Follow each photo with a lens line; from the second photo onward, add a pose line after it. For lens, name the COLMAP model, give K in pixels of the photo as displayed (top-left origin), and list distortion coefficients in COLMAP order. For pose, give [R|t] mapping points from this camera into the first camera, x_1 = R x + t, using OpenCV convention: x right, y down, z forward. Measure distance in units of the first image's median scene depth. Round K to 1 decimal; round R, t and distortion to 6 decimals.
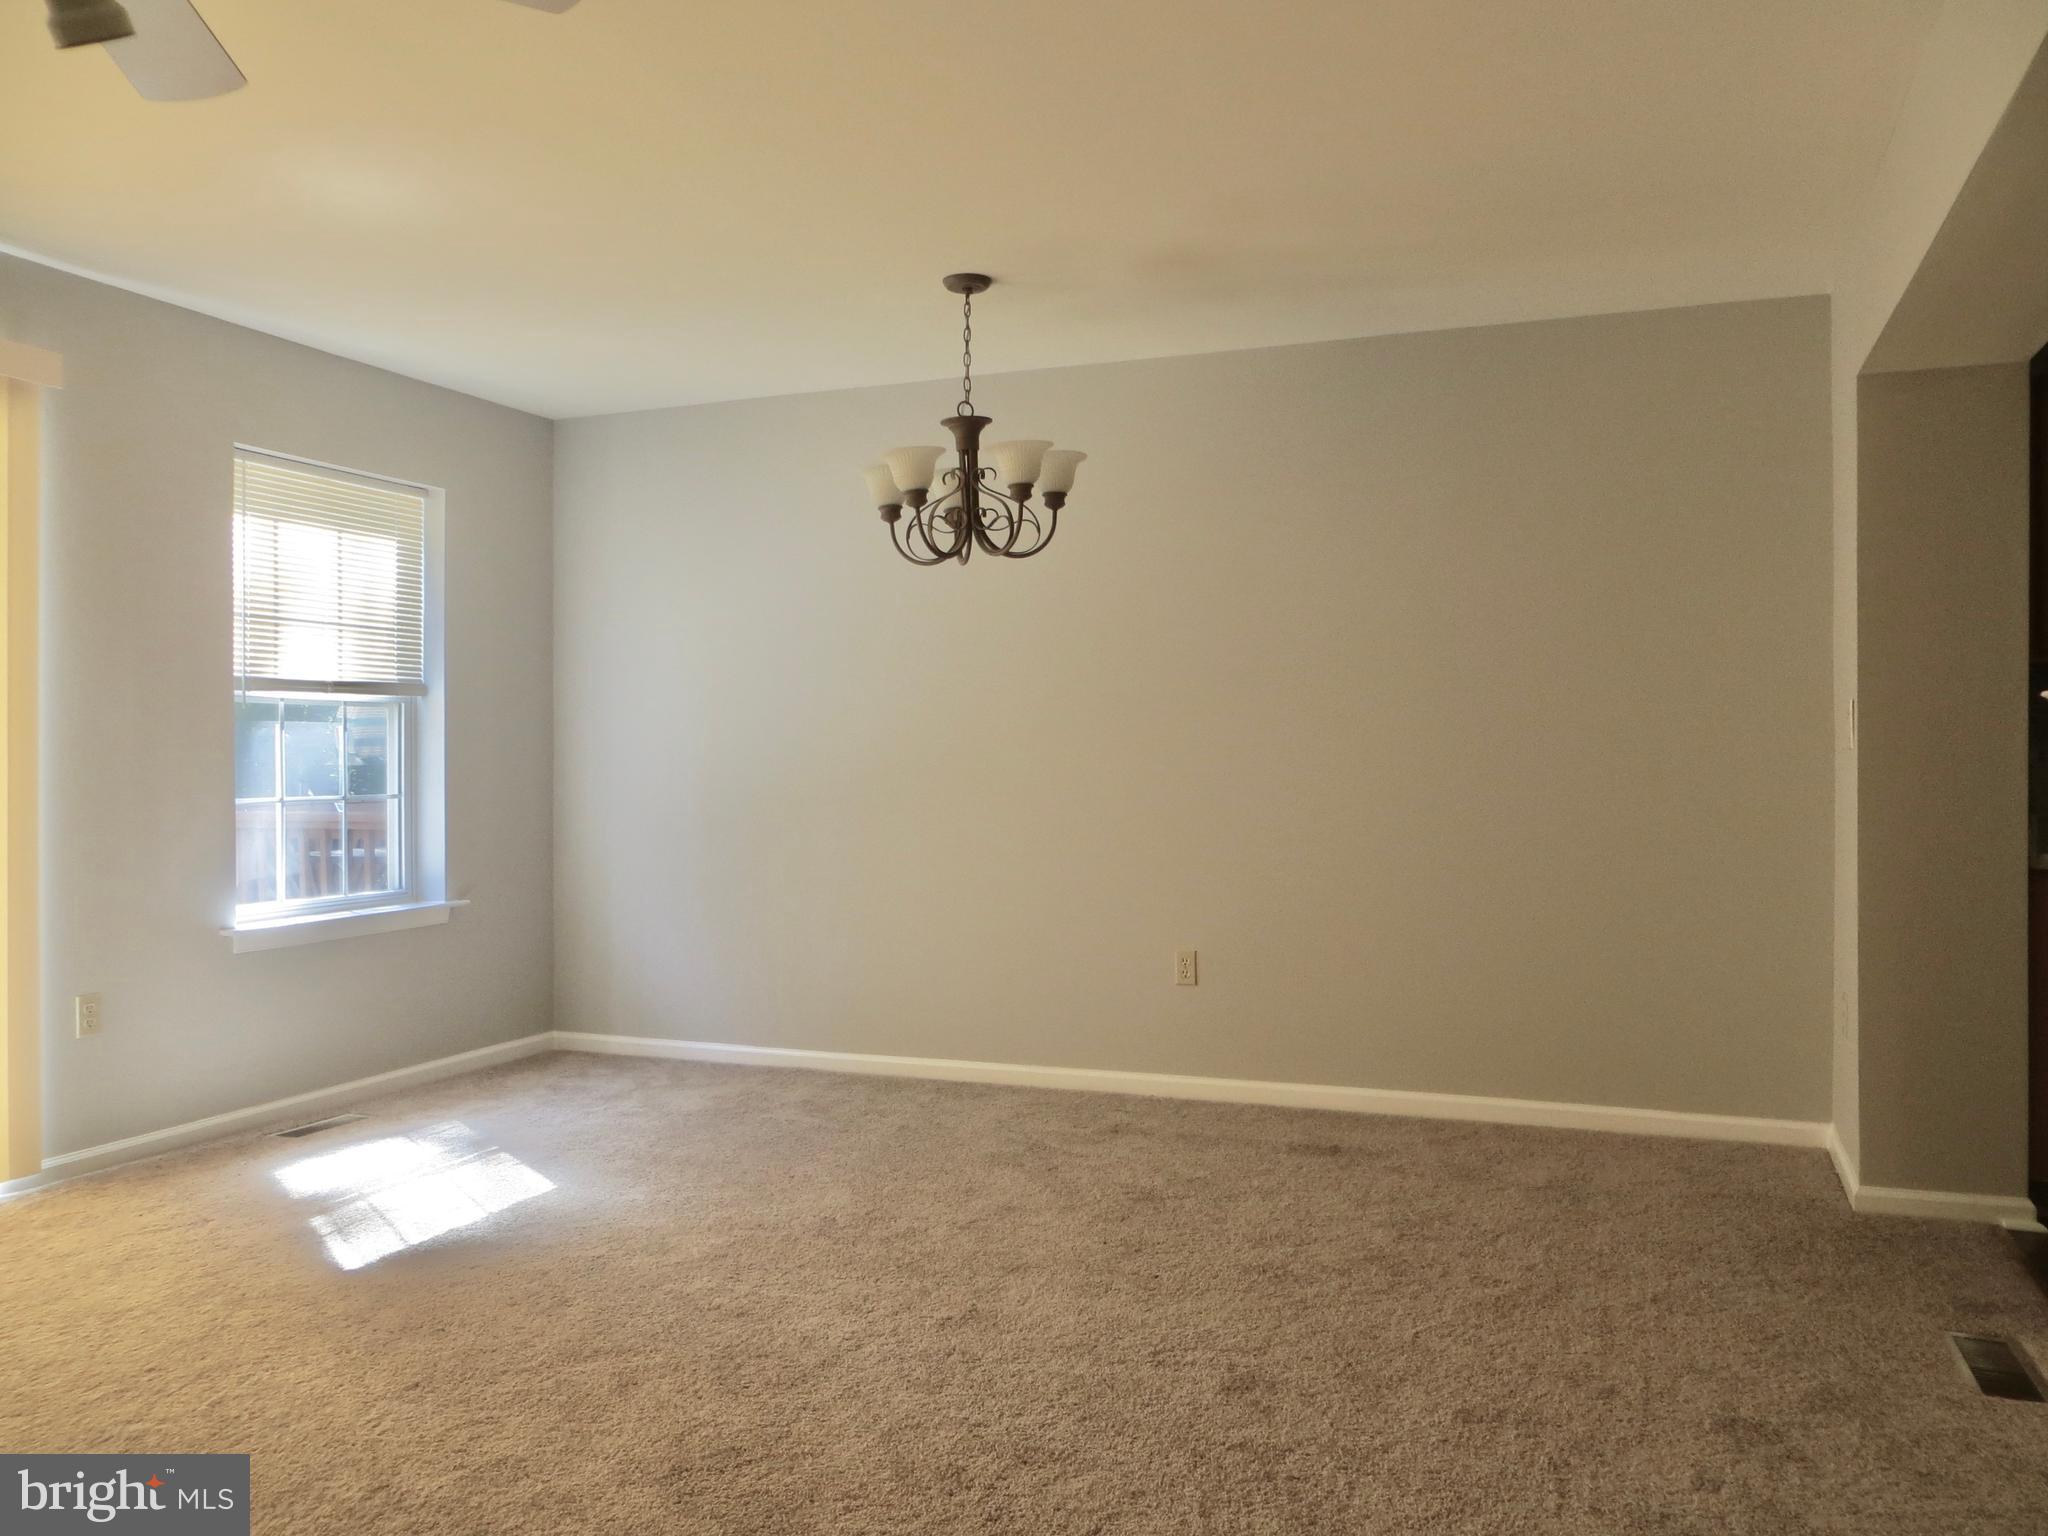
lens RADIAL K [[1541.9, 0, 1024.0], [0, 1541.9, 768.0], [0, 0, 1]] dist [-0.002005, -0.000230]
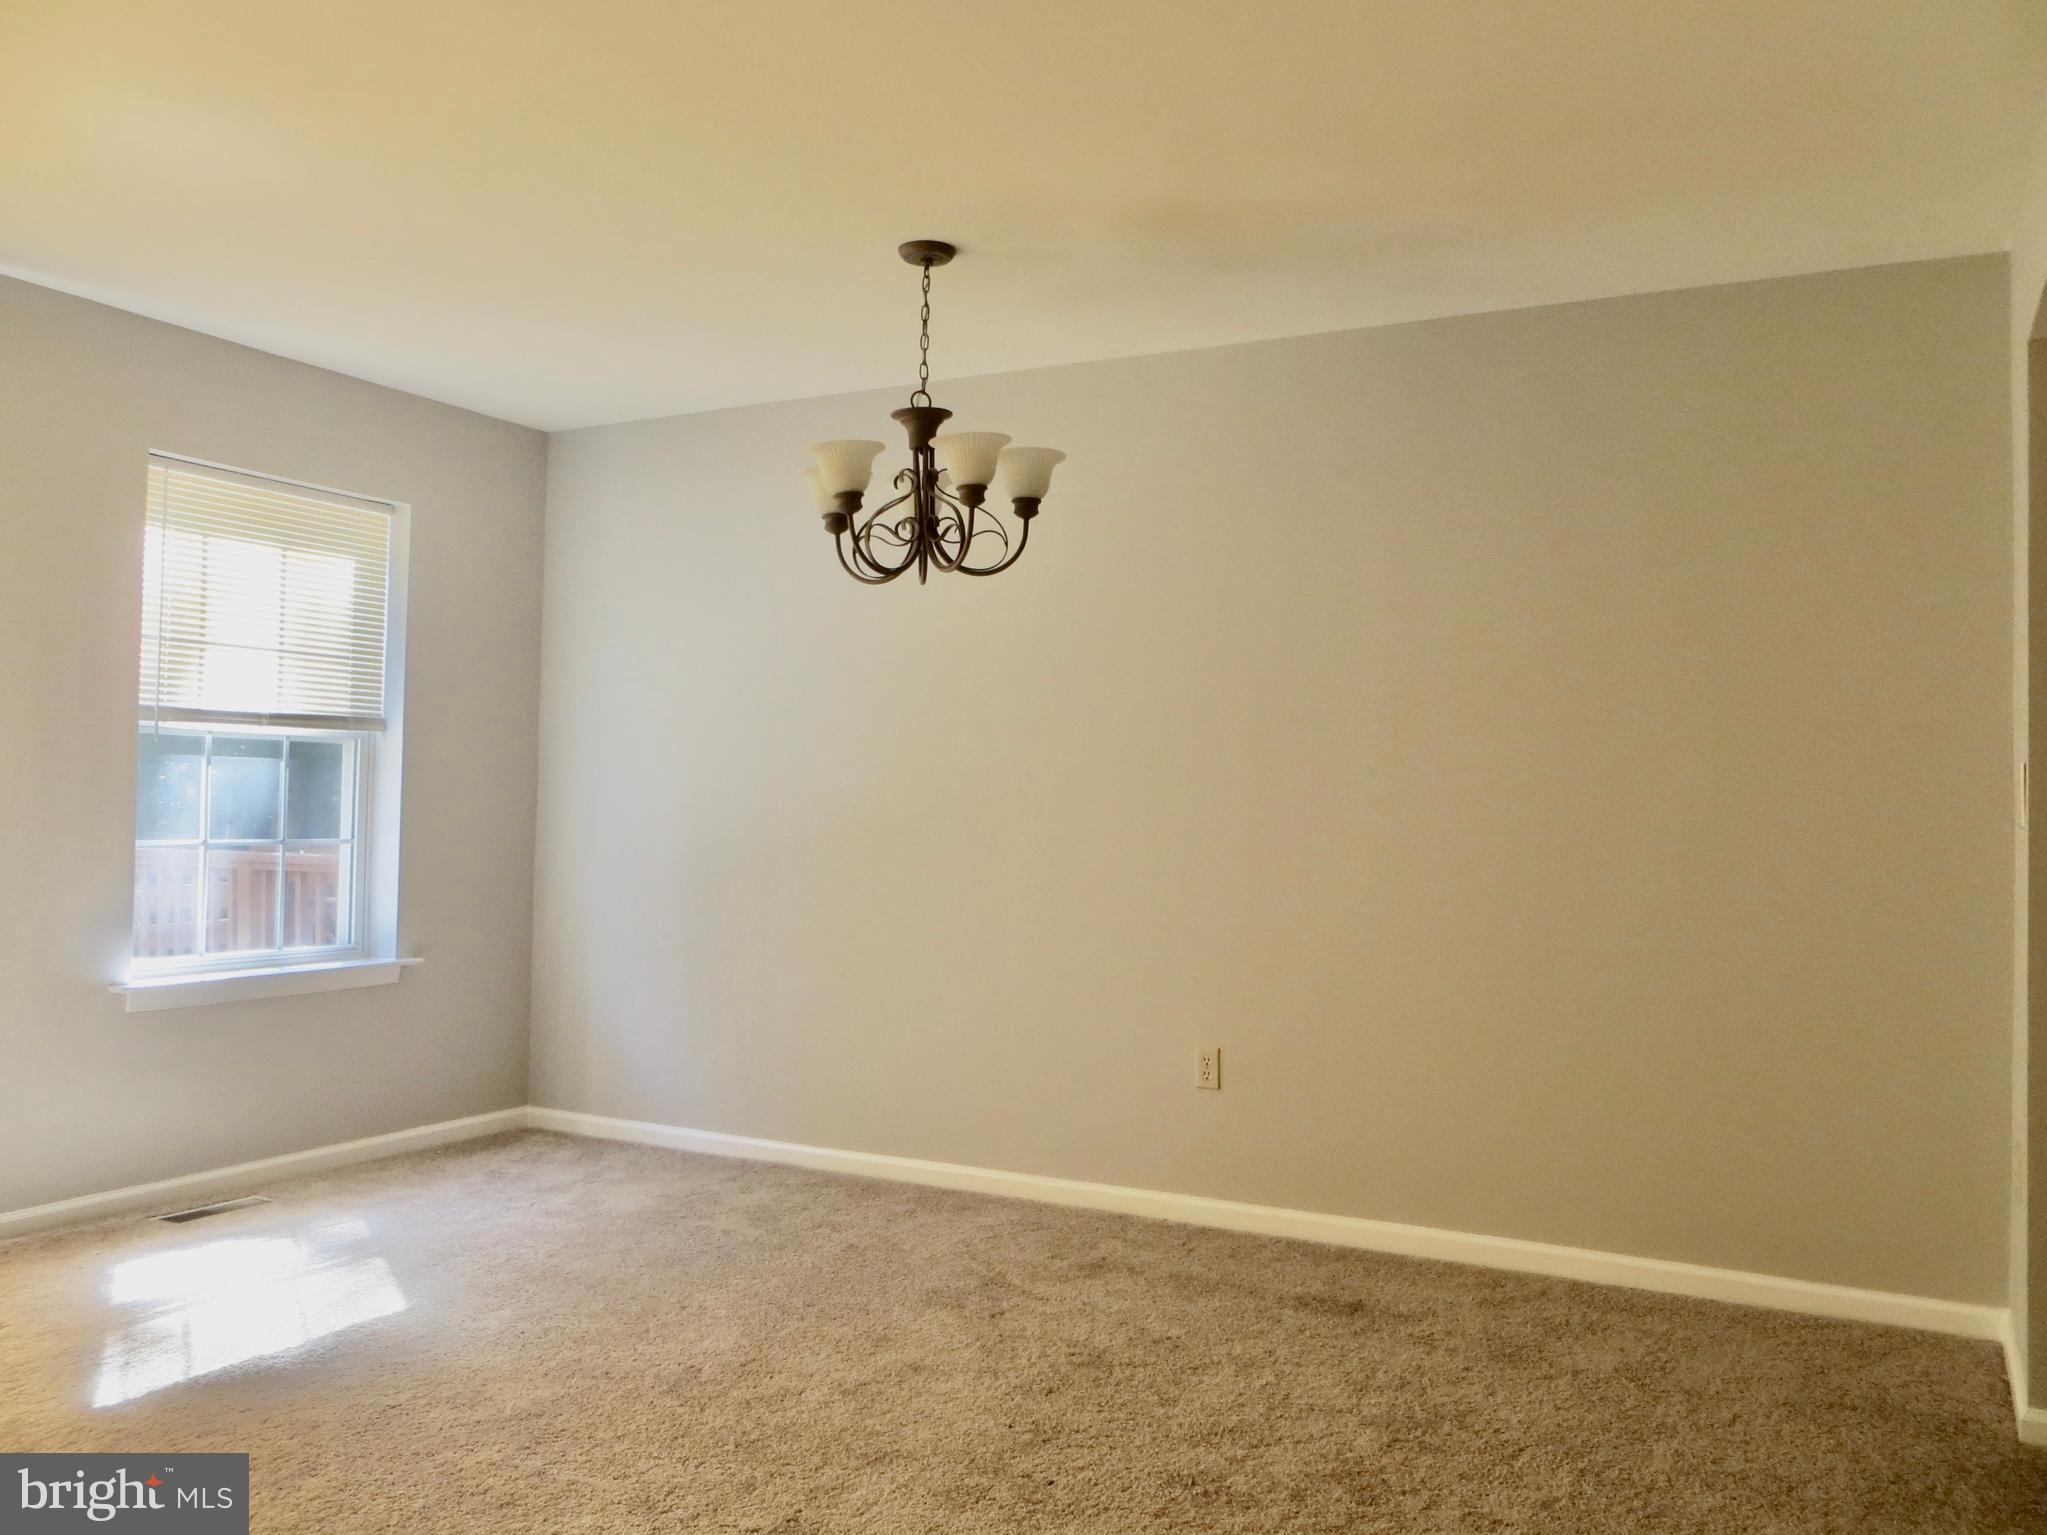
lens RADIAL K [[1584.1, 0, 1036.9], [0, 1584.1, 768.1], [0, 0, 1]] dist [0.001312, -0.012108]
pose [[0.993288, 0.018385, -0.114197, 0.126773], [-0.022326, 0.999195, -0.033328, -0.003286], [0.113492, 0.035654, 0.992899, 0.148444]]
